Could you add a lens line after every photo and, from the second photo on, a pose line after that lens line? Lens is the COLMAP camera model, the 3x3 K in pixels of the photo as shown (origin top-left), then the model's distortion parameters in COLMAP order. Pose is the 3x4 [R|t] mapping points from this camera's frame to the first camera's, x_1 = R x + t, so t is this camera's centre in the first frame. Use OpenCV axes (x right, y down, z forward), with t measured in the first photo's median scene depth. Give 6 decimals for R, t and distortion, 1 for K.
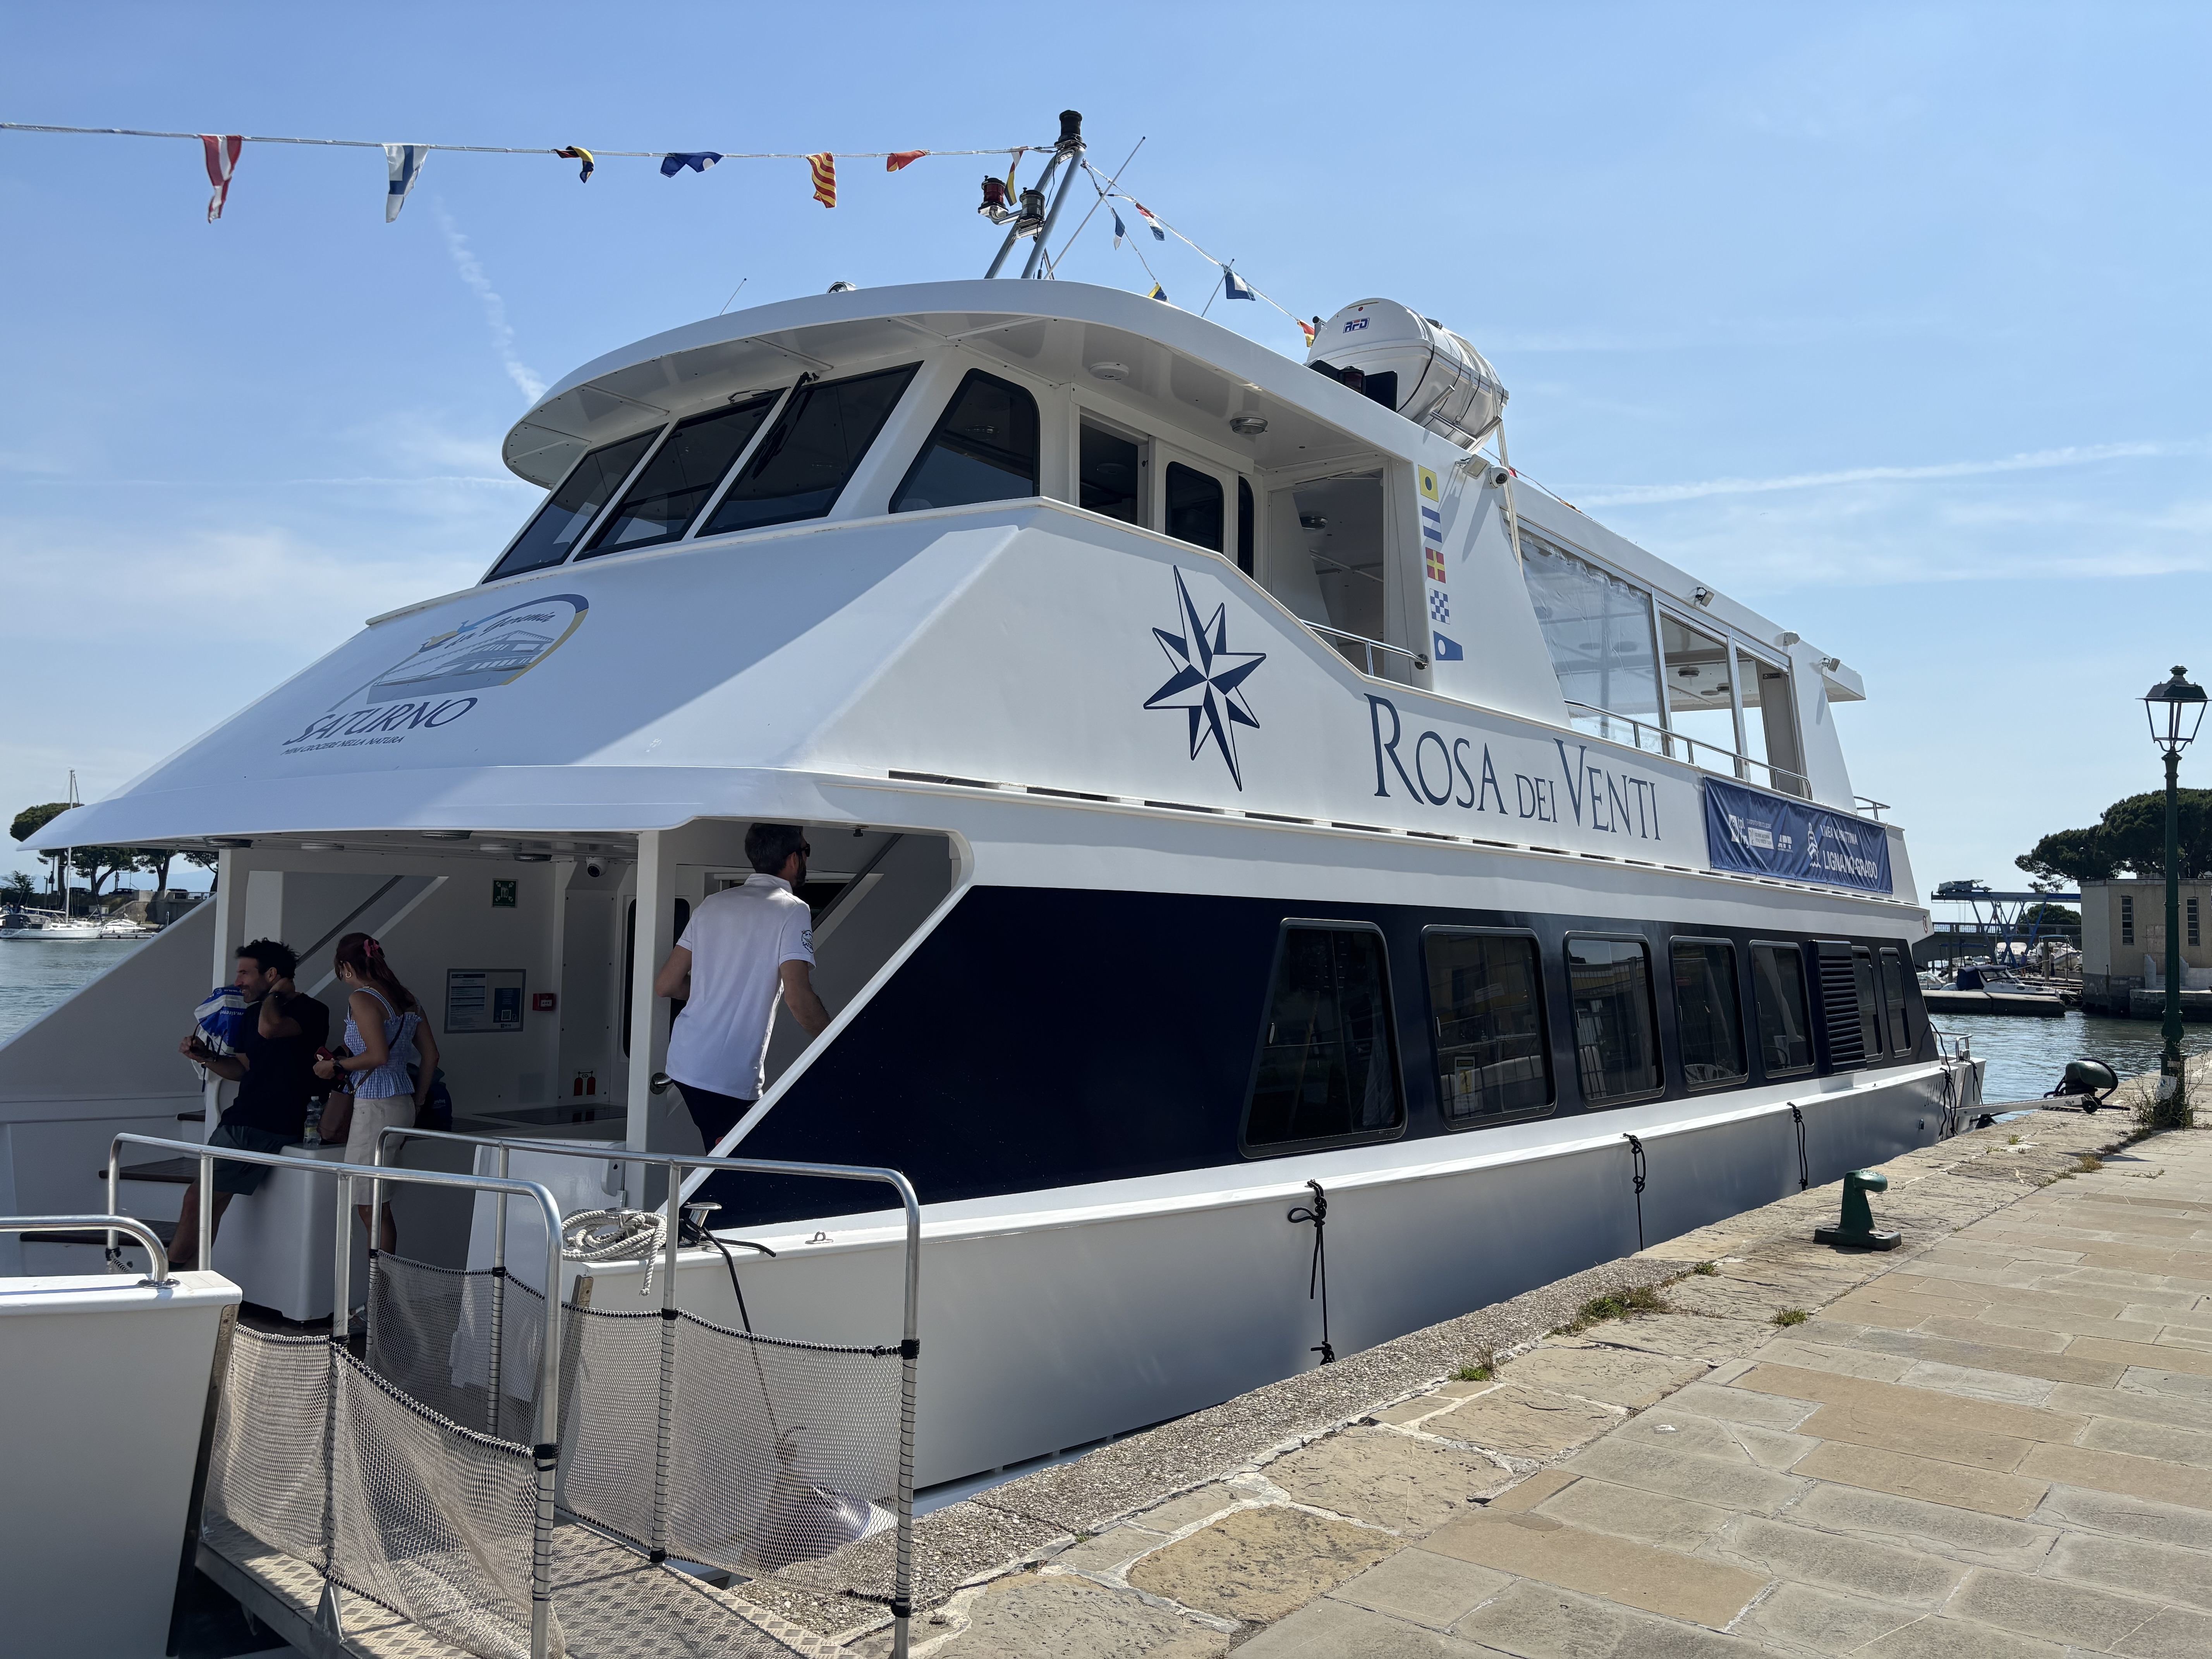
lens RADIAL K [[1742.2, 0, 1106.0], [0, 1742.2, 829.5], [0, 0, 1]] dist [-0.004296, -0.004673]
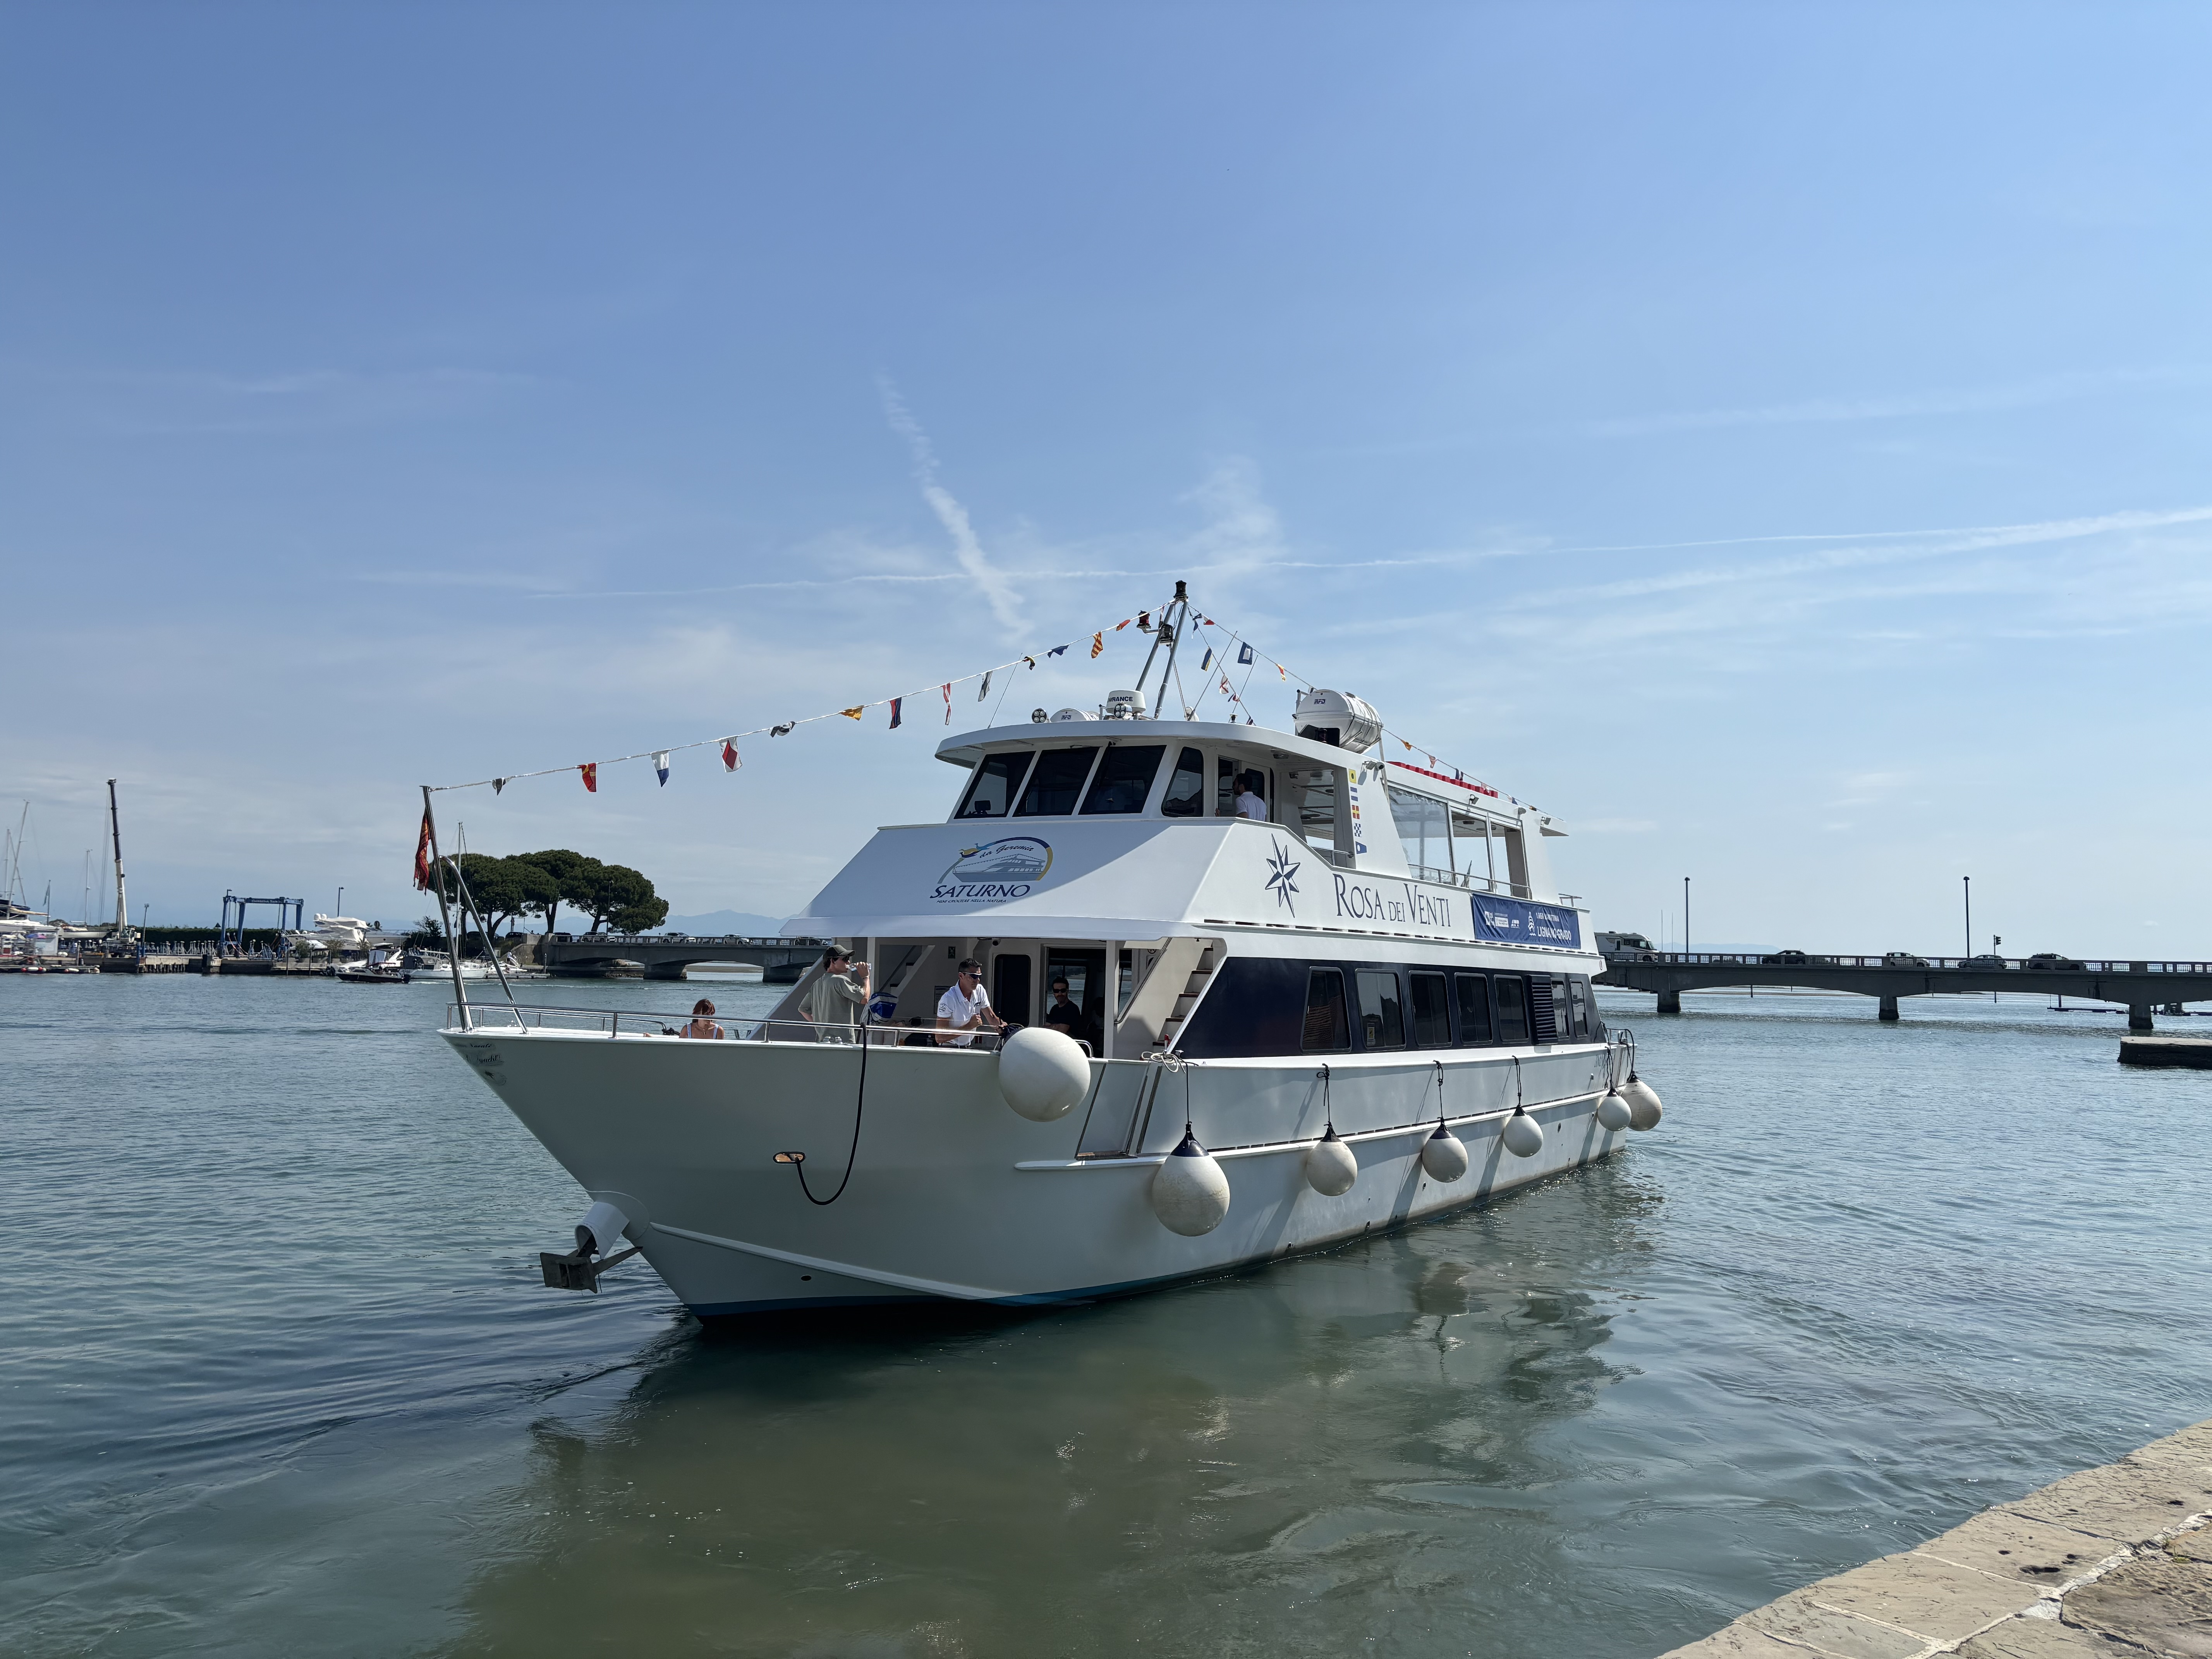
lens RADIAL K [[1742.2, 0, 1106.0], [0, 1742.2, 829.5], [0, 0, 1]] dist [-0.004296, -0.004673]
pose [[0.994151, 0.009981, 0.107536, -0.394236], [-0.007908, 0.999775, -0.019686, -0.081311], [-0.107708, 0.018721, 0.994006, -1.278661]]
